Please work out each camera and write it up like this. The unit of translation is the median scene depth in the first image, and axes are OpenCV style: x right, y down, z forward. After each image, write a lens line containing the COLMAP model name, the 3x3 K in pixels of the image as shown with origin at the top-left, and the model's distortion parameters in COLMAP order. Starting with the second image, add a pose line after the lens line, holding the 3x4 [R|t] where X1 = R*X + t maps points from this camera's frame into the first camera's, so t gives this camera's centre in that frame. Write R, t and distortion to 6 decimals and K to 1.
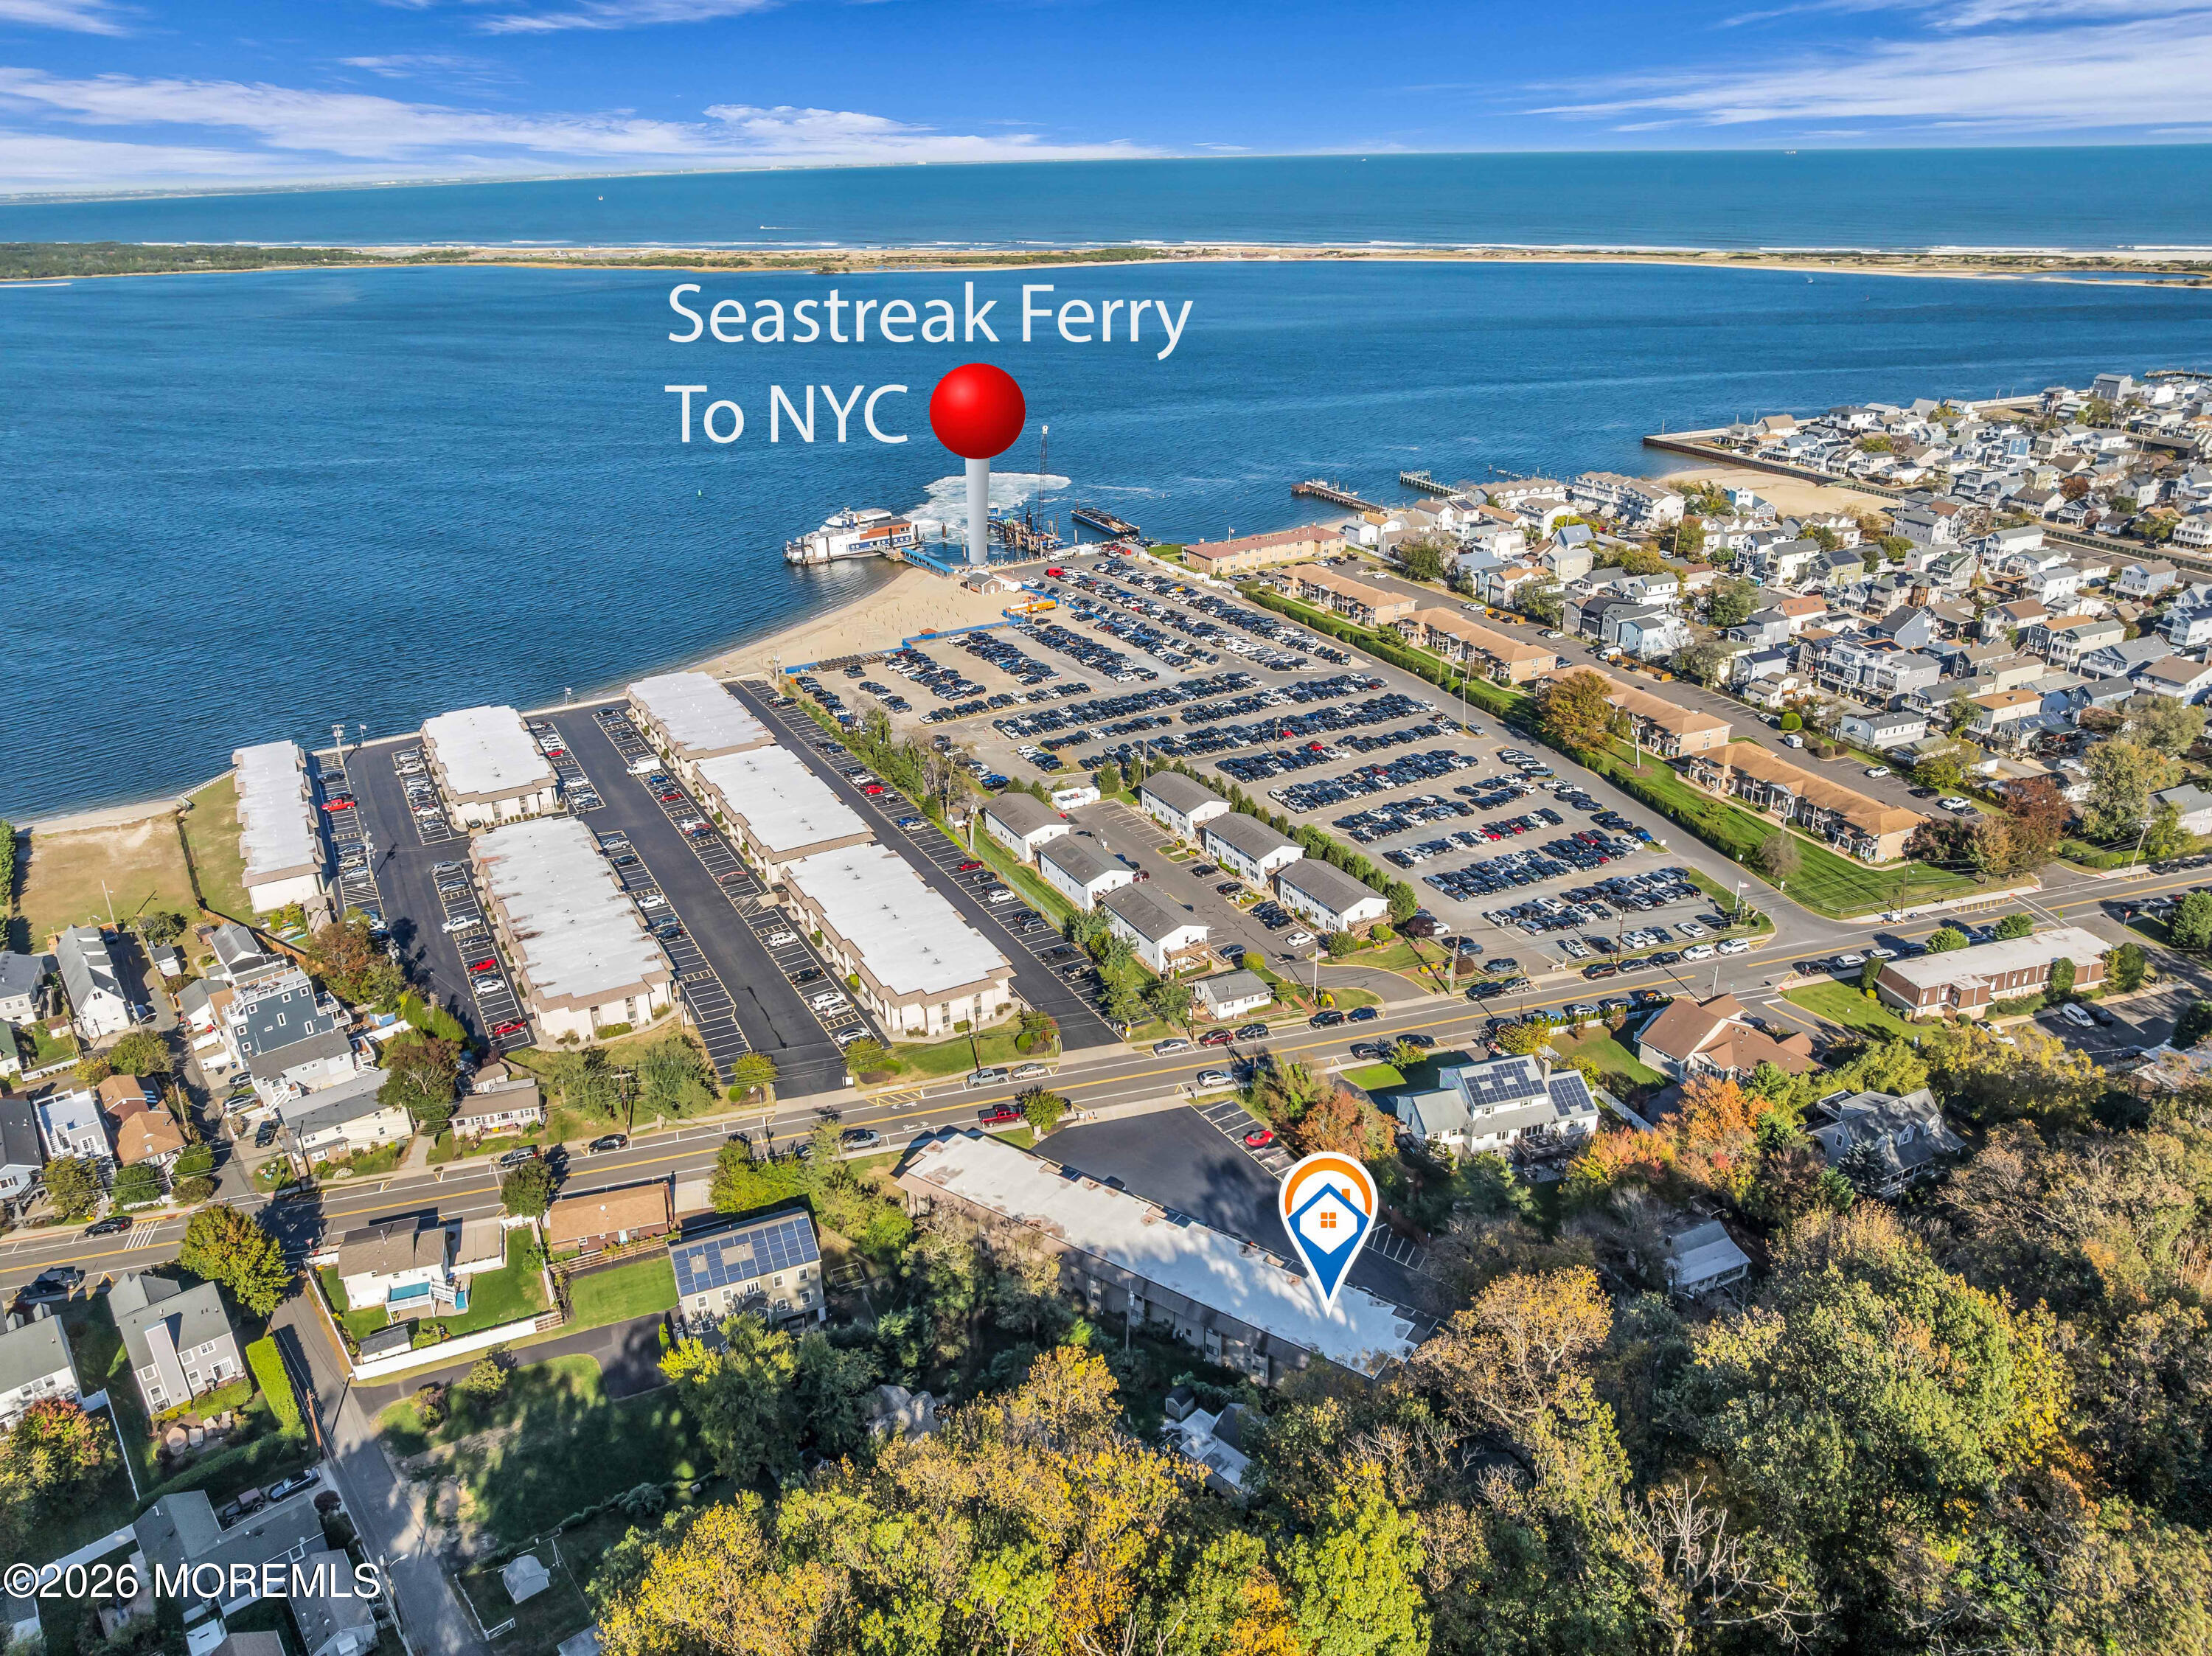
lens RADIAL K [[1633.5, 0, 1105.7], [0, 1633.5, 785.6], [0, 0, 1]] dist [-0.005156, -0.025514]
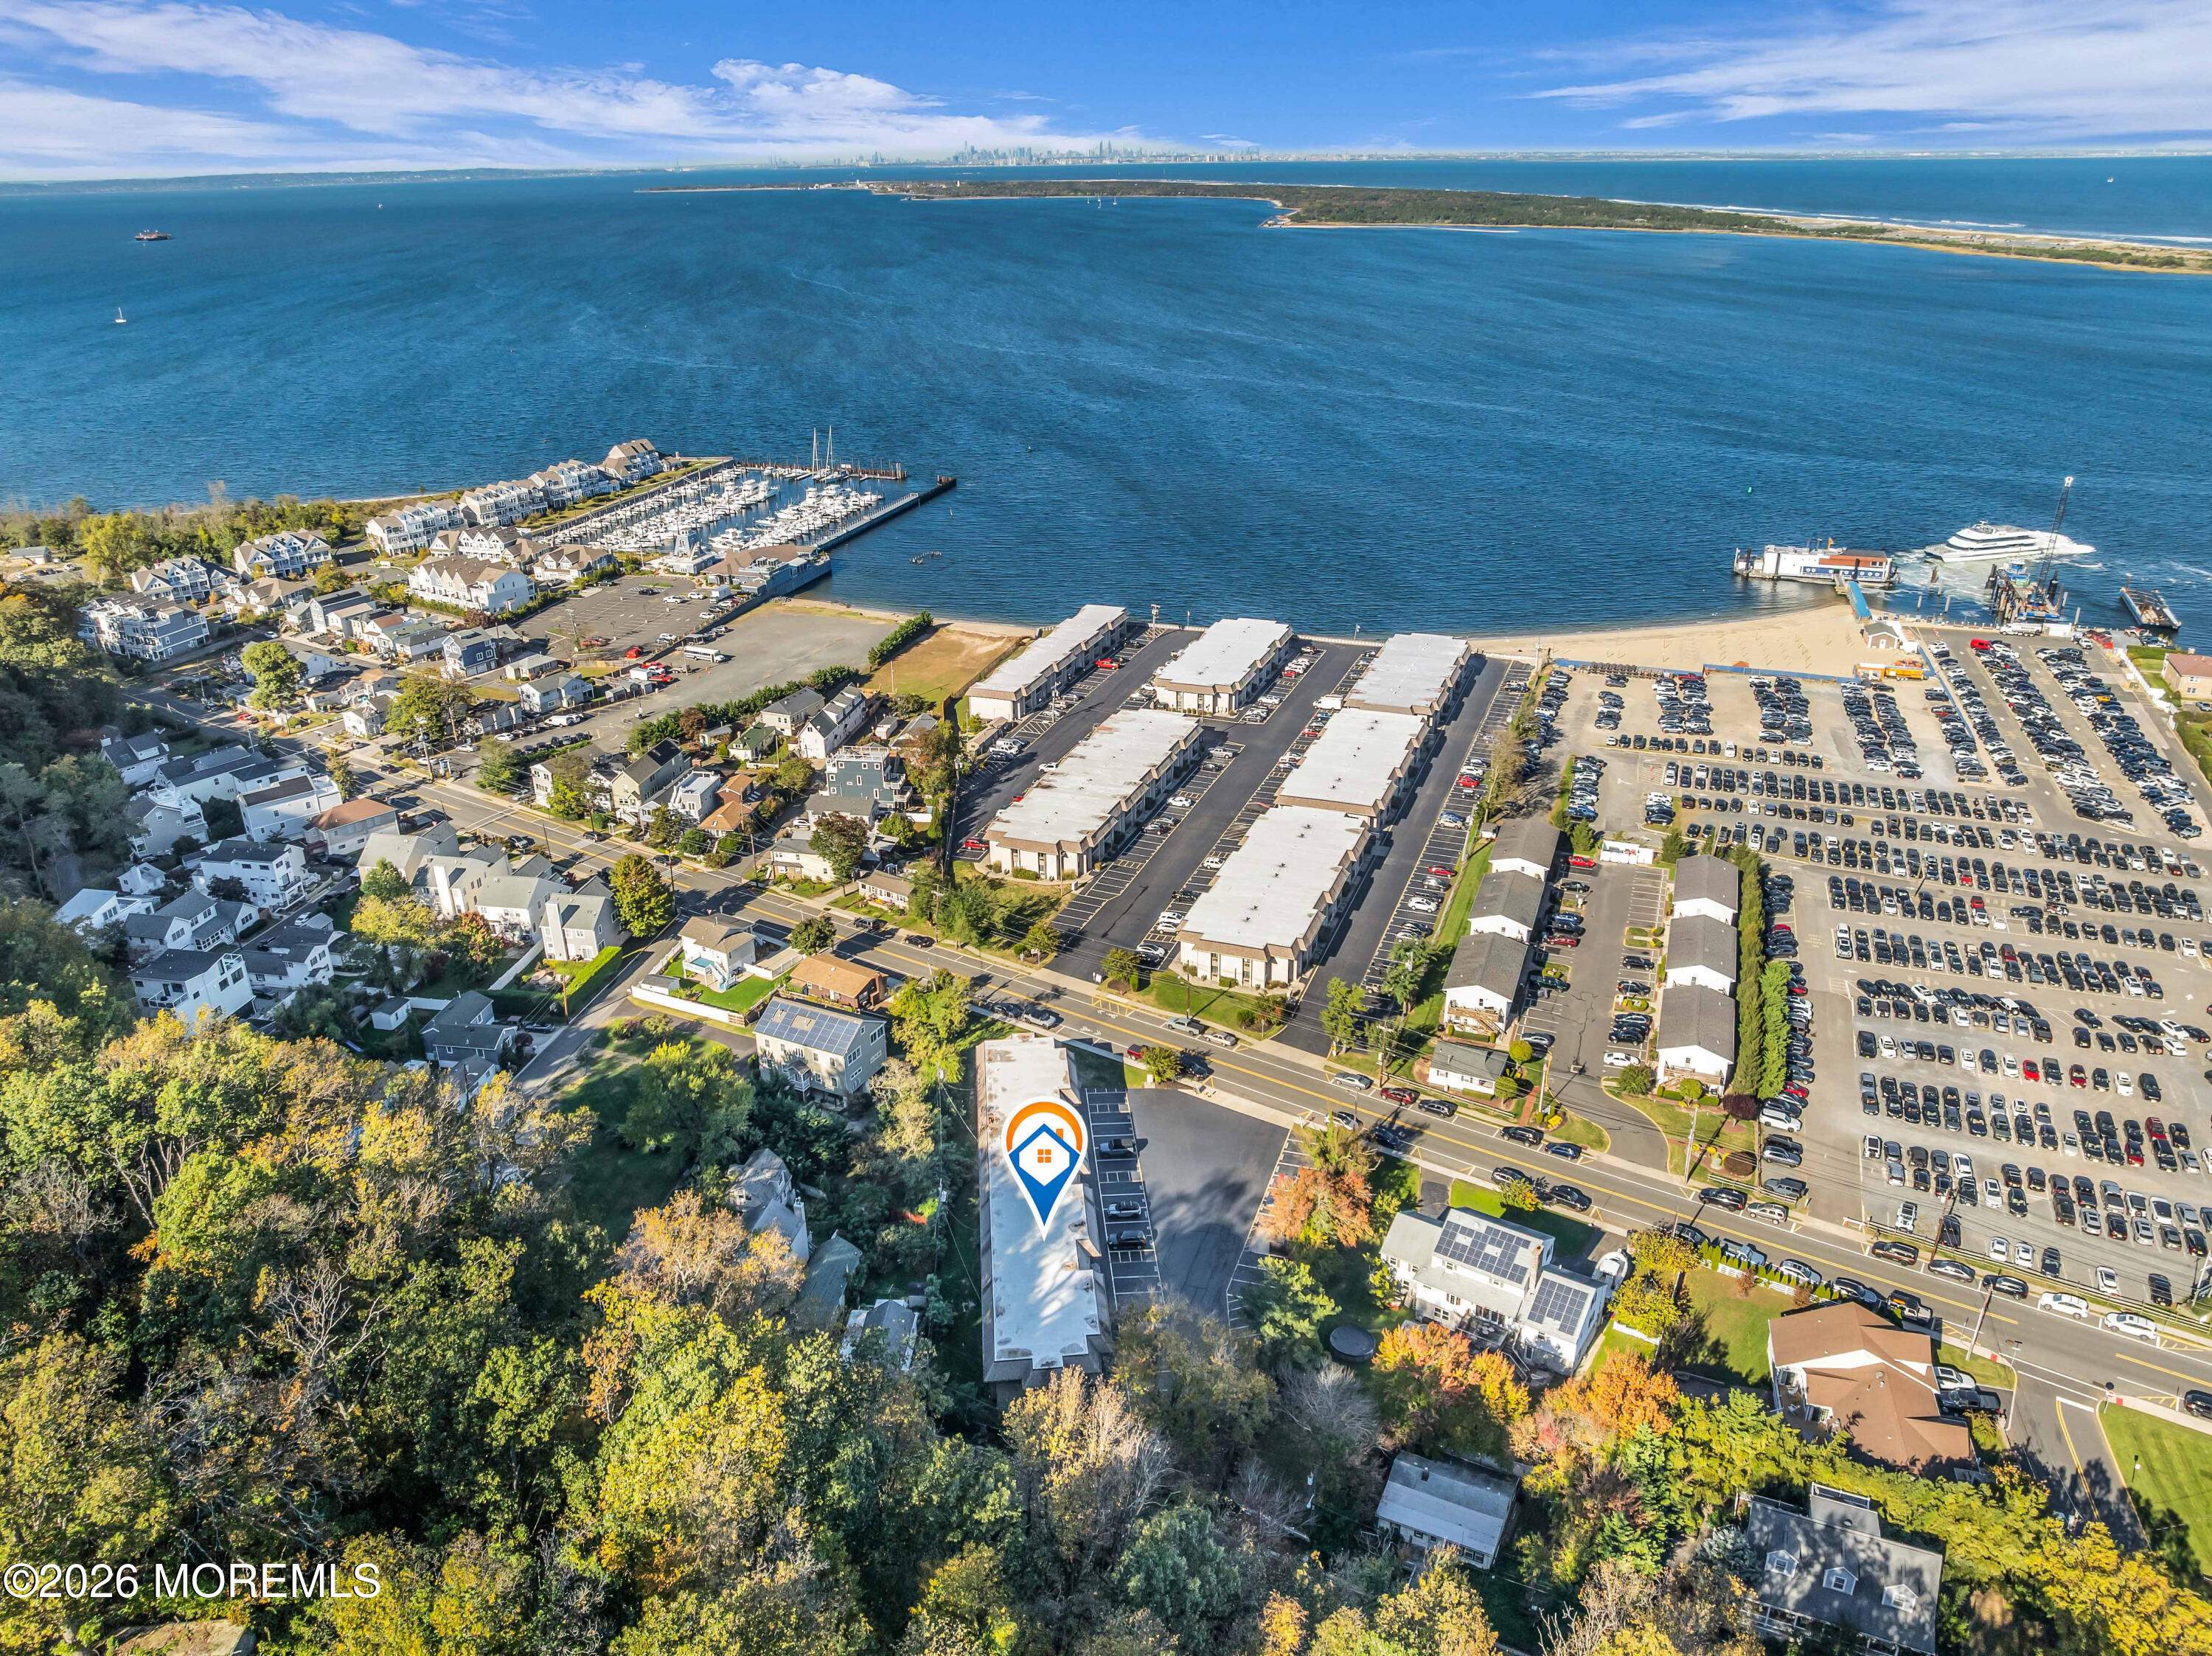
lens RADIAL K [[1591.5, 0, 1106.0], [0, 1591.5, 828.0], [0, 0, 1]] dist [0.005732, 0.003827]
pose [[0.669024, 0.324025, -0.668891, 0.339584], [-0.293181, 0.942041, 0.163105, -0.058946], [0.682973, 0.086985, 0.725246, 0.135546]]
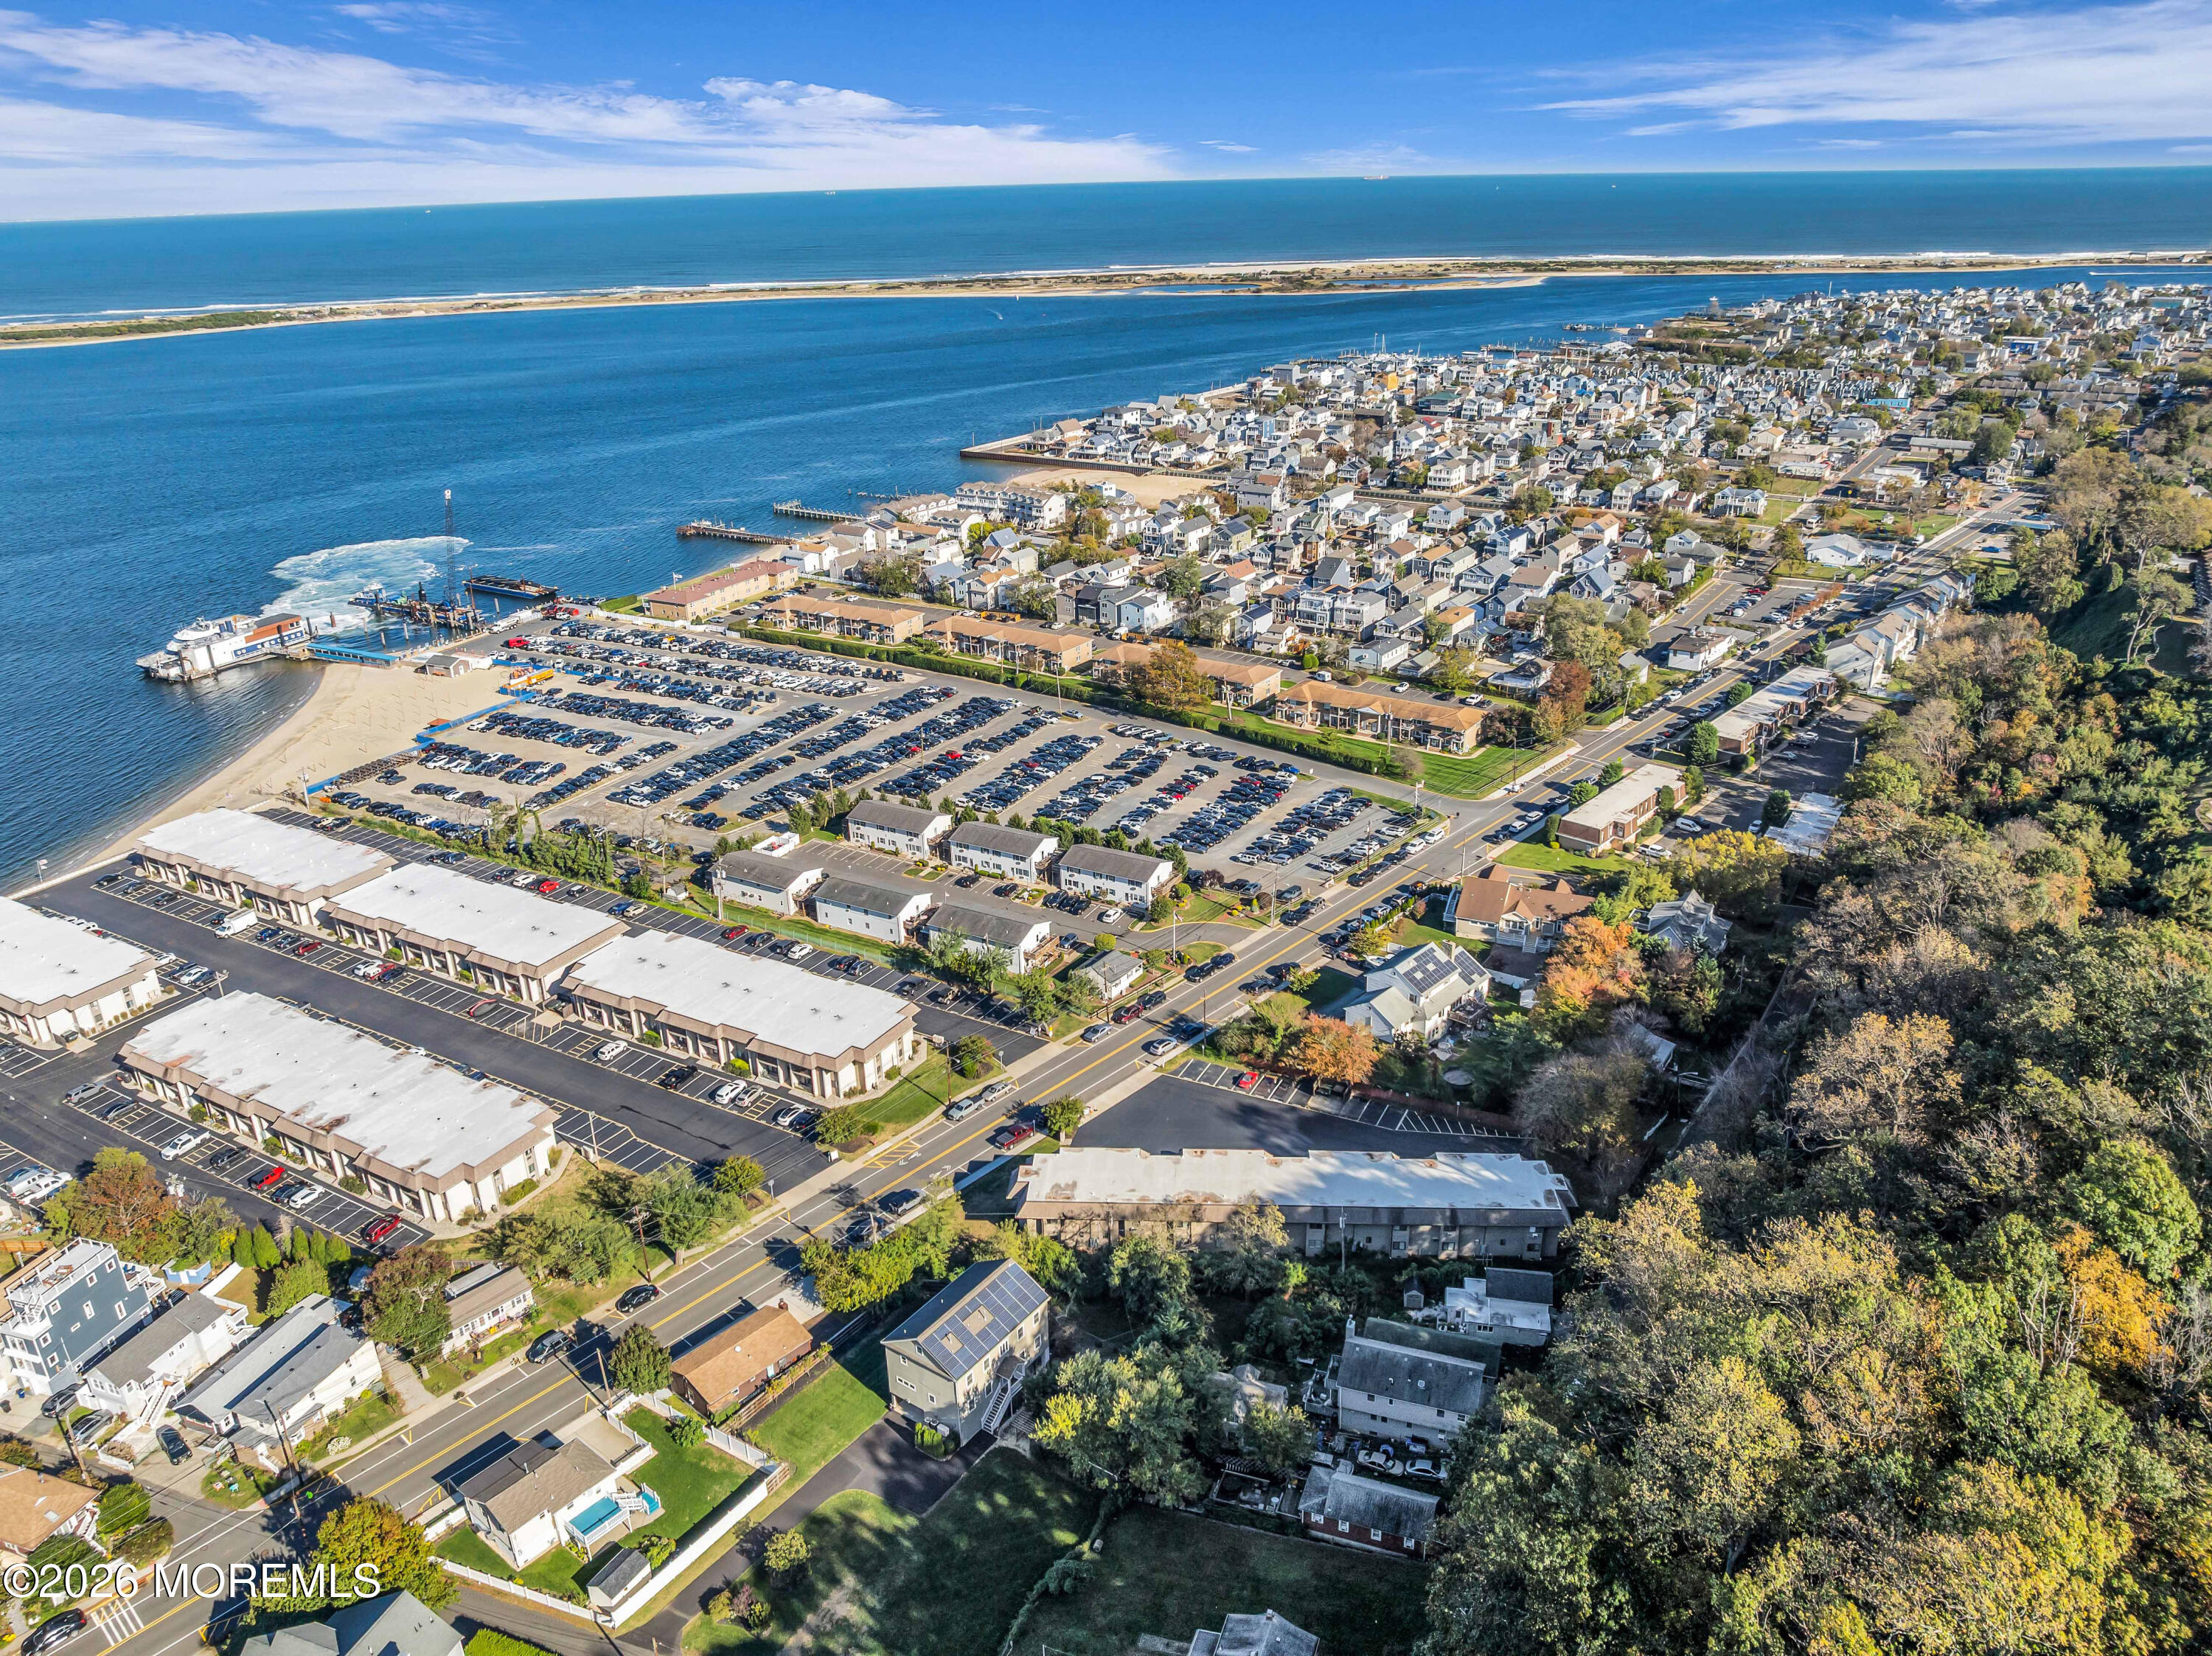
lens RADIAL K [[1550.4, 0, 1155.1], [0, 1550.4, 889.2], [0, 0, 1]] dist [0.024823, -0.079016]
pose [[0.848637, -0.224909, 0.478781, -0.243447], [0.201242, 0.974322, 0.100990, -0.013966], [-0.489200, 0.010647, 0.872107, 0.074322]]
